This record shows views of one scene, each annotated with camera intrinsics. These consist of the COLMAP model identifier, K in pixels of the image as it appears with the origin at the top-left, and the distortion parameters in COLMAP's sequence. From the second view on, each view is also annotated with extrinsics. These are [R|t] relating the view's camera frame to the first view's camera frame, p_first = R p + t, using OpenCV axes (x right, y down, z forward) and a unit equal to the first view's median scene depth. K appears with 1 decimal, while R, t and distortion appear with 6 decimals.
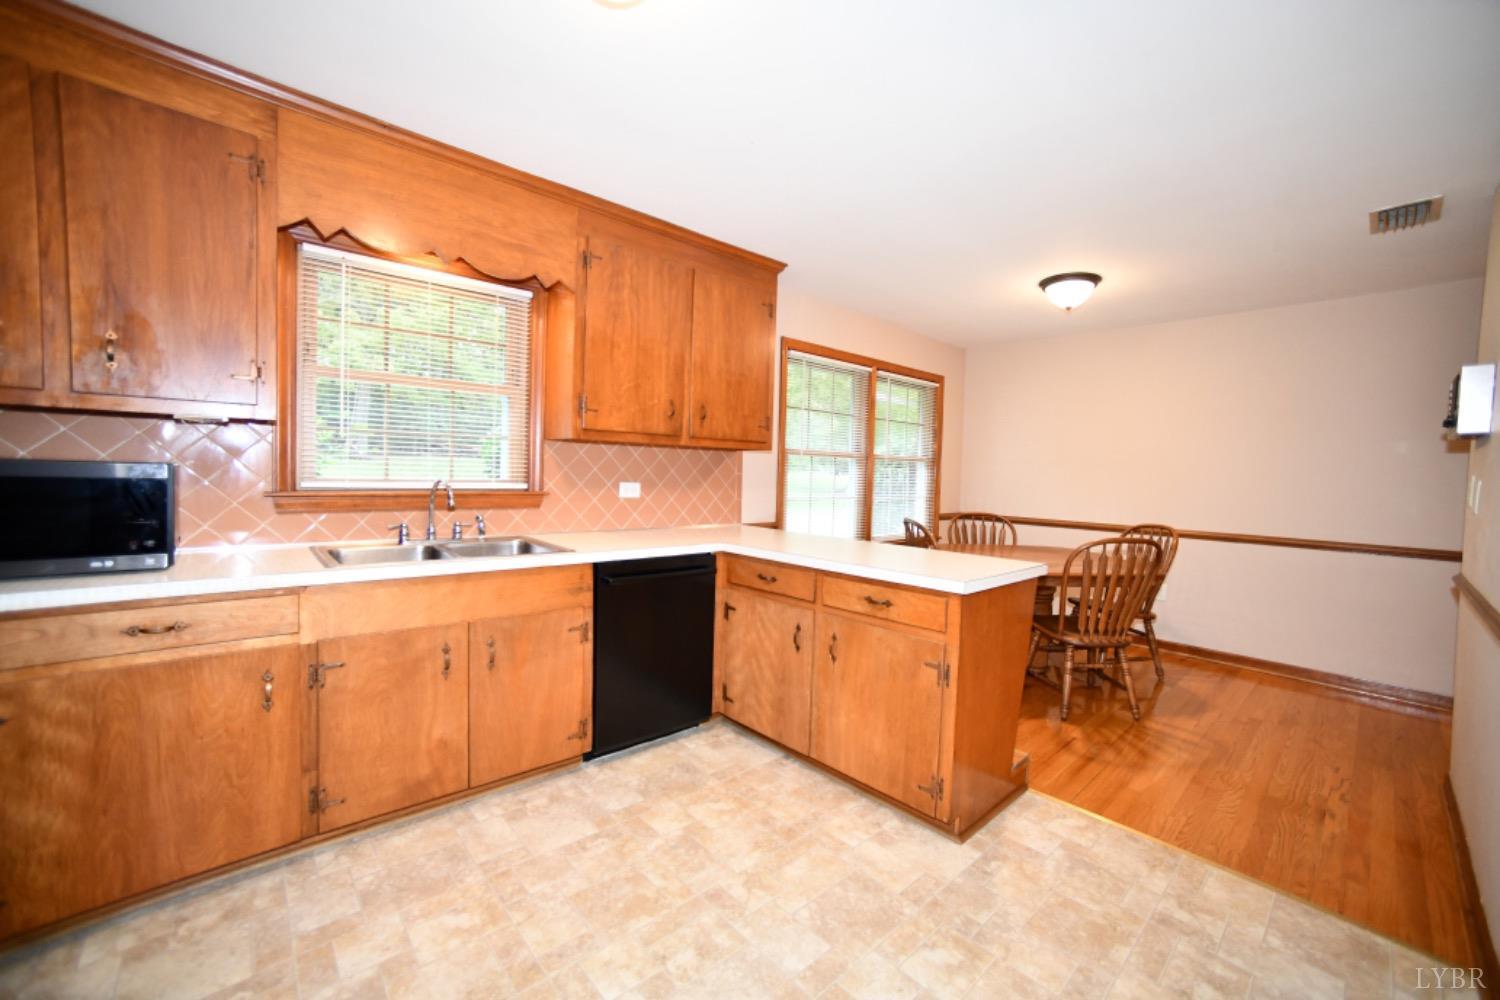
lens RADIAL K [[597.0, 0, 753.7], [0, 597.0, 493.5], [0, 0, 1]] dist [-0.072354, 0.034128]
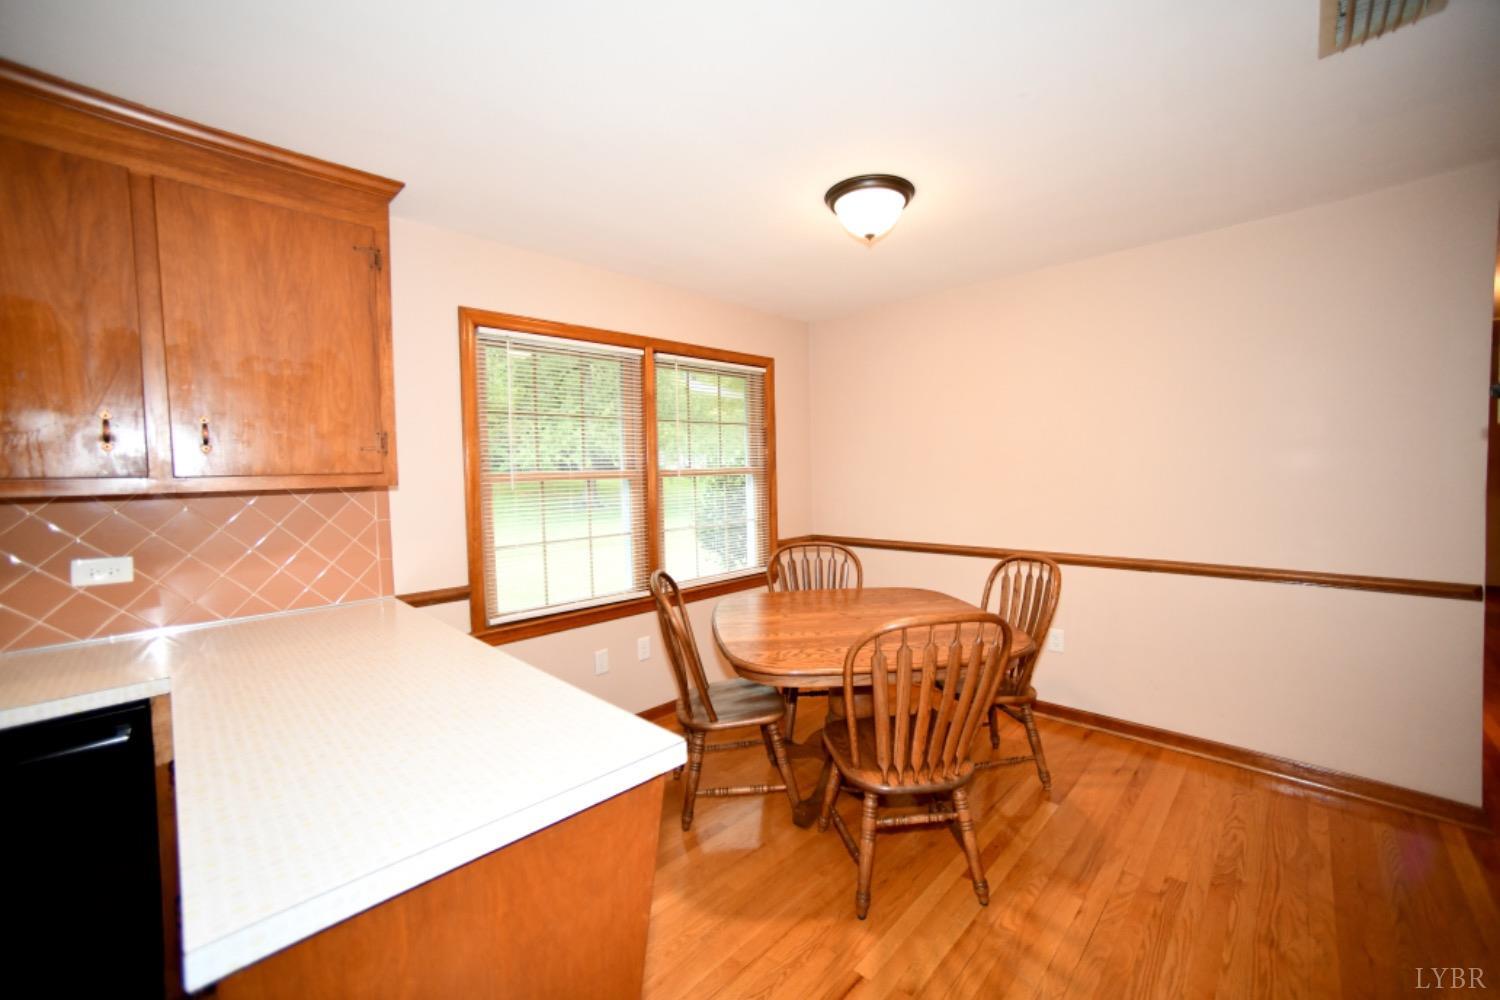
lens RADIAL K [[597.0, 0, 753.7], [0, 597.0, 493.5], [0, 0, 1]] dist [-0.072354, 0.034128]
pose [[0.996568, -0.053654, 0.063043, 0.411591], [0.053539, 0.998560, 0.003505, -0.051932], [-0.063140, -0.000118, 0.998005, 0.419024]]
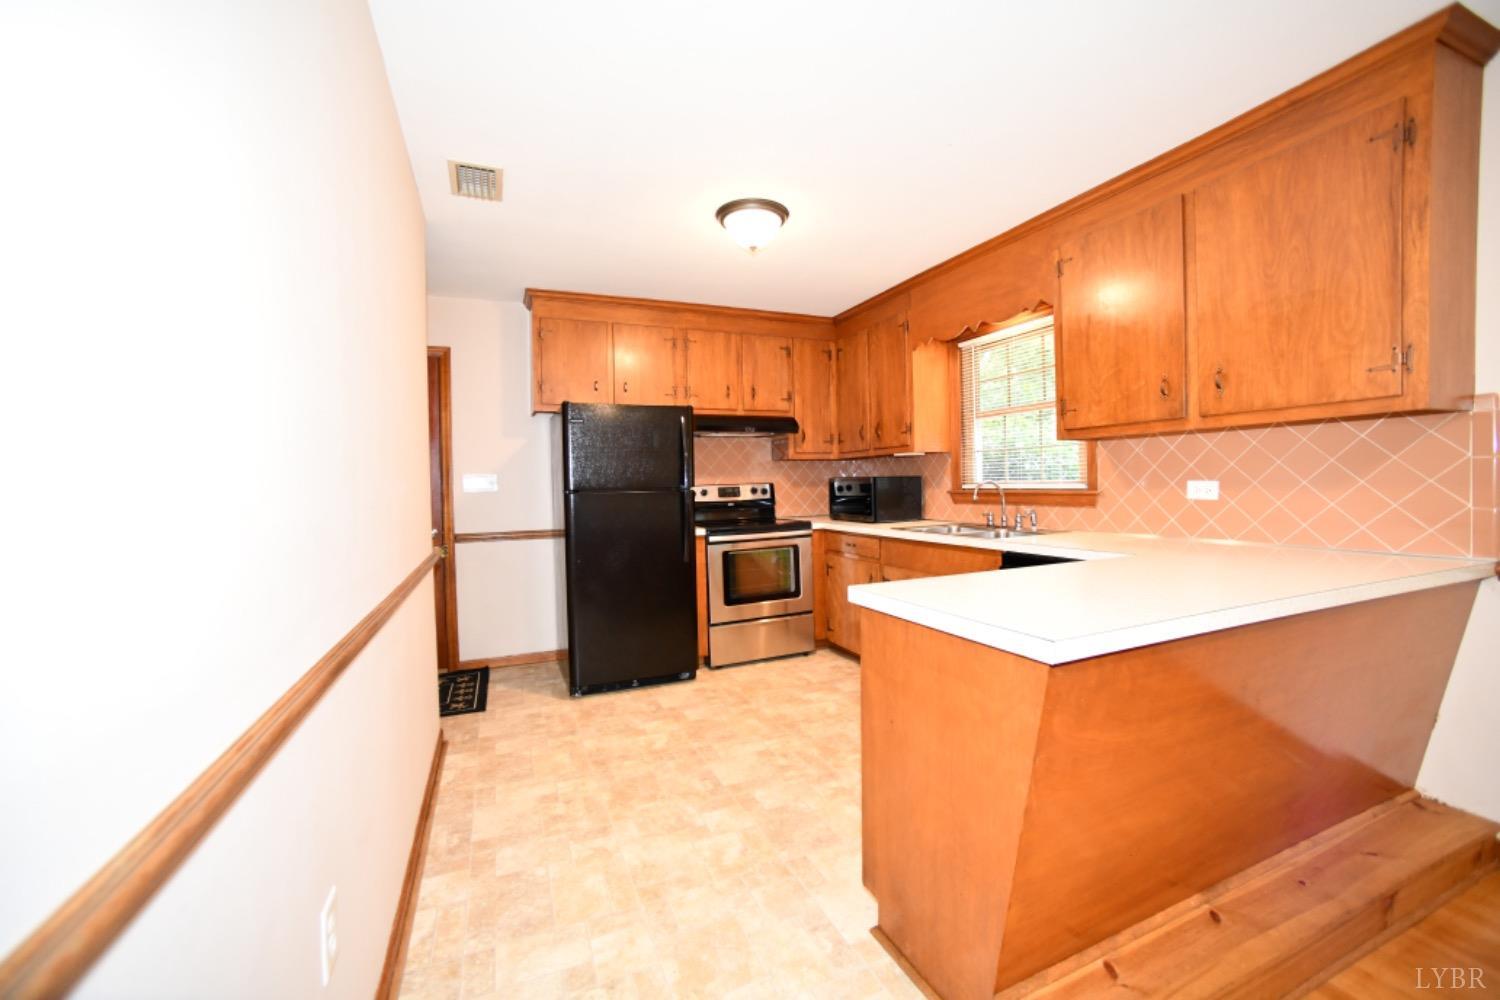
lens RADIAL K [[597.0, 0, 753.7], [0, 597.0, 493.5], [0, 0, 1]] dist [-0.072354, 0.034128]
pose [[-0.321335, -0.006661, -0.946942, 0.752093], [-0.022844, 0.999739, 0.000719, 0.012758], [0.946690, 0.021863, -0.321403, 0.714206]]
